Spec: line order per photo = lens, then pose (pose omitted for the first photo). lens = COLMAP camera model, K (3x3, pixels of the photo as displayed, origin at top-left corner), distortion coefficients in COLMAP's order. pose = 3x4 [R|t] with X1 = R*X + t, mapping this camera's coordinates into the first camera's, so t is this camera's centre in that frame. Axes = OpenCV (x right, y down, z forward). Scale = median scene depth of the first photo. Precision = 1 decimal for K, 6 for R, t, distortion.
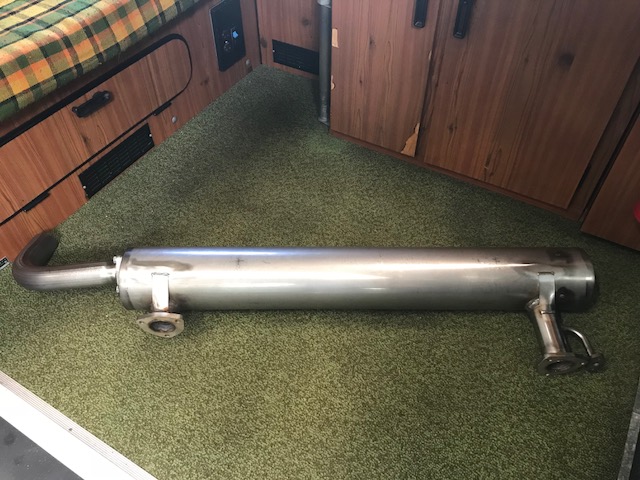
lens RADIAL K [[528.6, 0, 318.9], [0, 528.6, 239.9], [0, 0, 1]] dist [-0.003957, -0.000836]
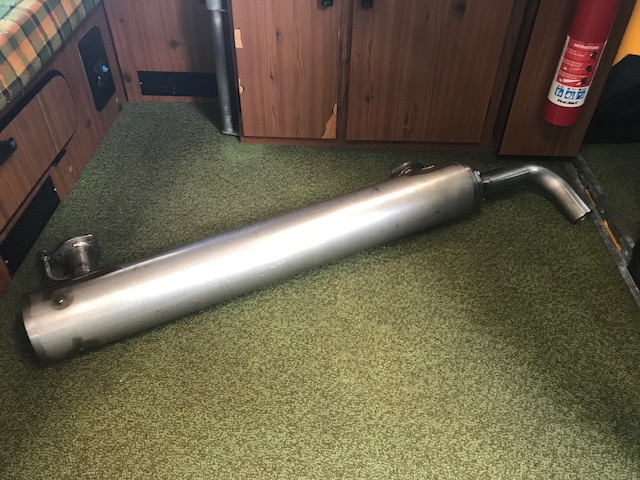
lens RADIAL K [[528.6, 0, 320.2], [0, 528.6, 240.1], [0, 0, 1]] dist [-0.003957, -0.000836]
pose [[0.878659, -0.304272, 0.367937, -0.311830], [0.339251, 0.940127, -0.032700, 0.059525], [-0.335957, 0.153555, 0.929276, 0.078670]]
